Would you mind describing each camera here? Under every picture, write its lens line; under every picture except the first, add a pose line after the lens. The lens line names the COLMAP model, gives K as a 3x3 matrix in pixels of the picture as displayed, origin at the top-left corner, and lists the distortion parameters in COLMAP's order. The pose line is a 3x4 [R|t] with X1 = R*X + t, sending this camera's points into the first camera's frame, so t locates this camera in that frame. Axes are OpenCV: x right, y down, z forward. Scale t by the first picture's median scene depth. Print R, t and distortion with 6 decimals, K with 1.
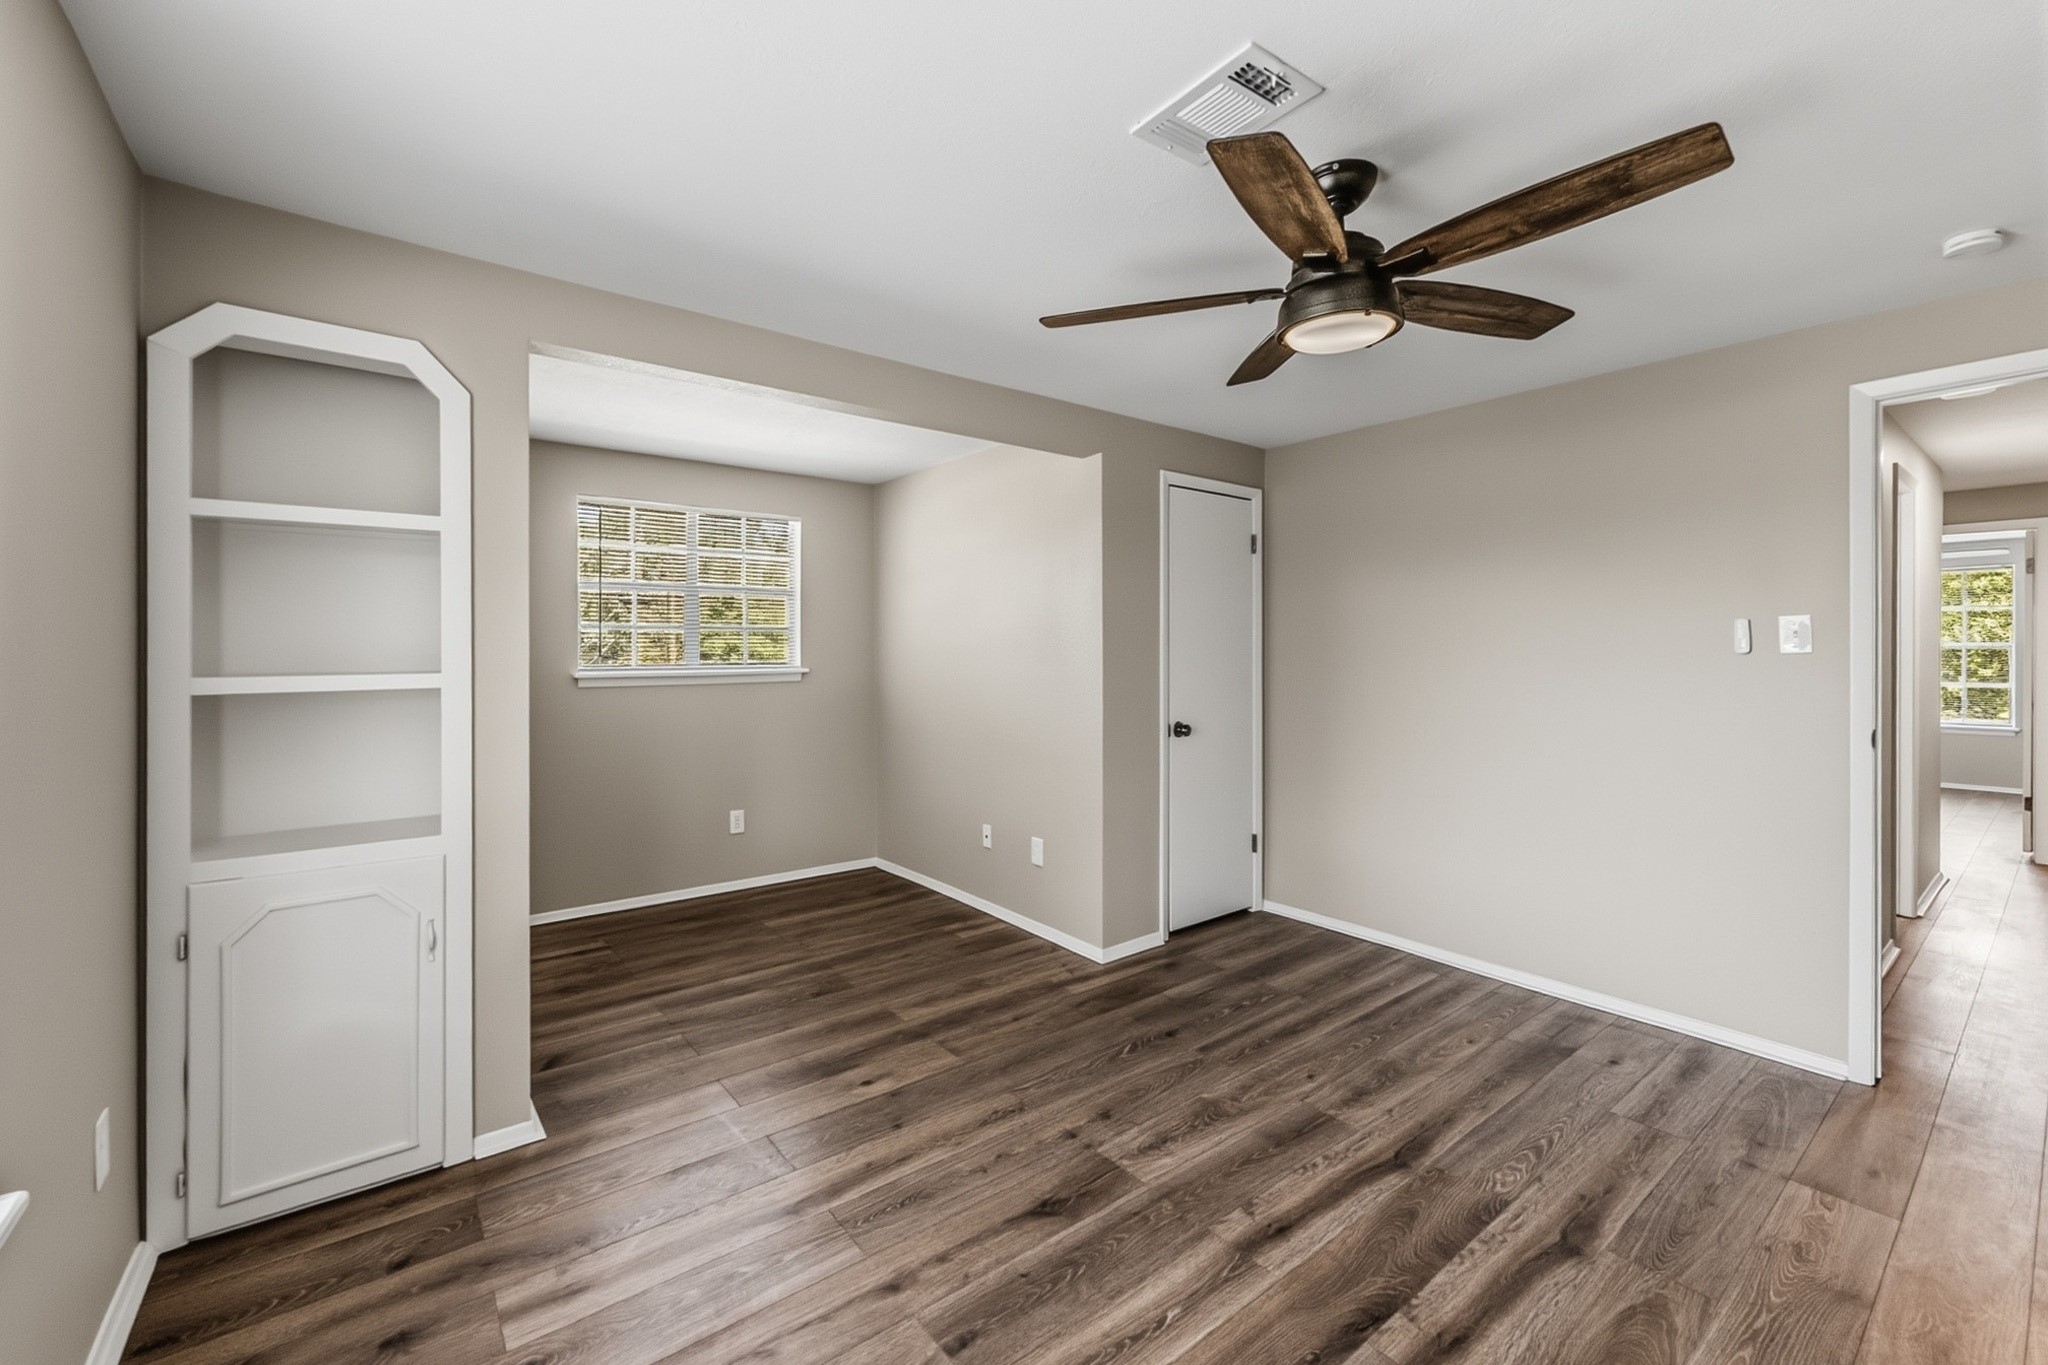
lens RADIAL K [[841.2, 0, 1020.6], [0, 841.2, 654.2], [0, 0, 1]] dist [-0.001002, 0.000387]
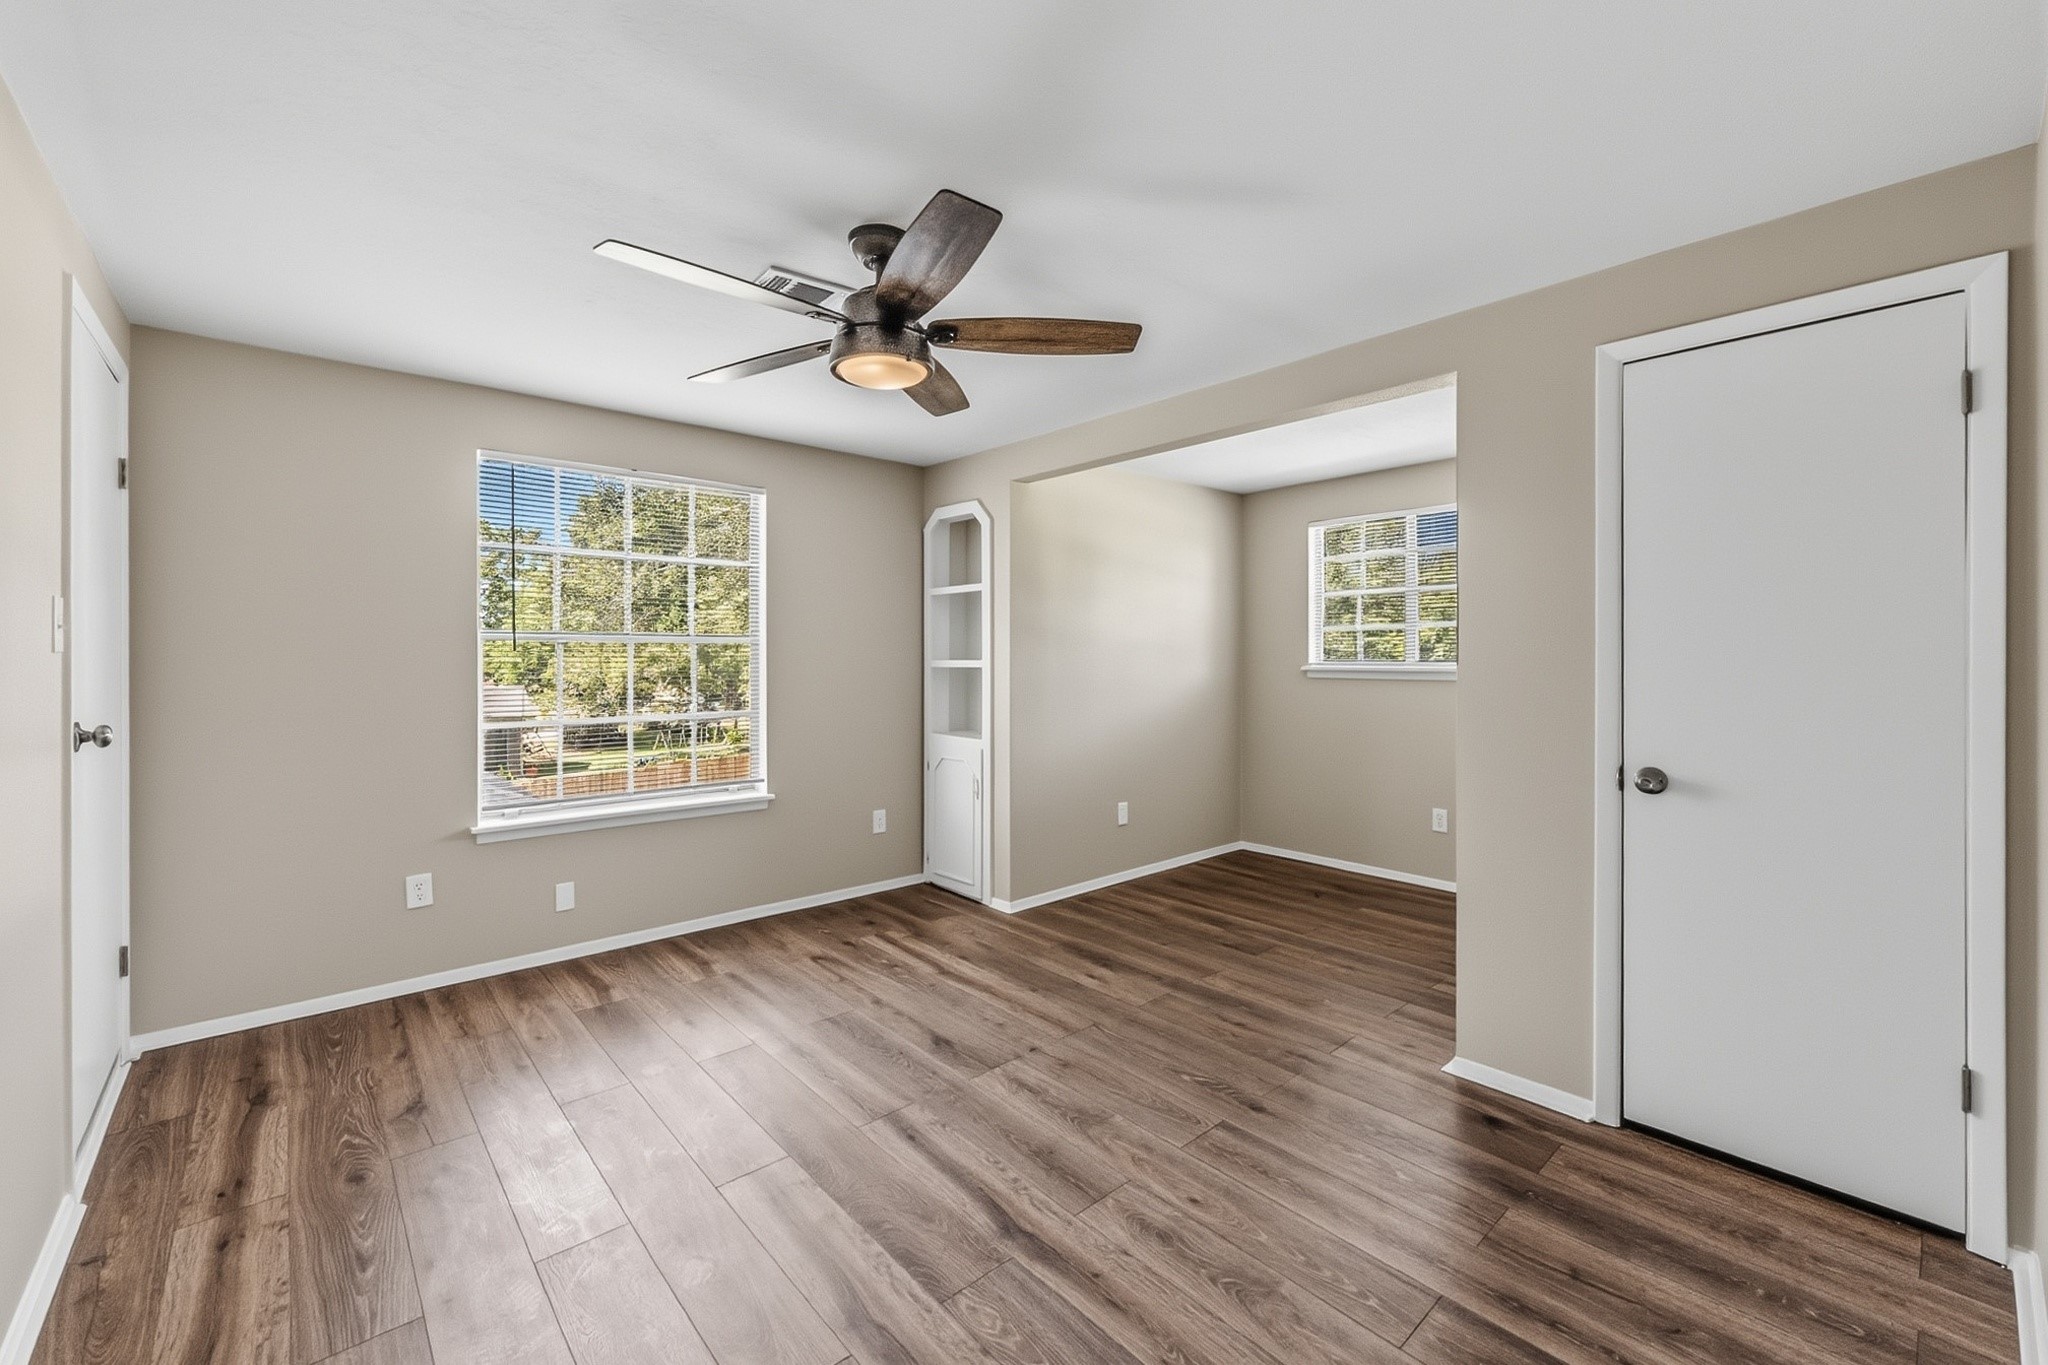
lens RADIAL K [[841.2, 0, 1024.0], [0, 841.2, 676.1], [0, 0, 1]] dist [-0.001002, 0.000387]
pose [[0.055273, 0.028360, -0.998068, 1.173146], [0.001652, 0.999593, 0.028495, 0.000141], [0.998470, -0.003223, 0.055204, 0.864314]]
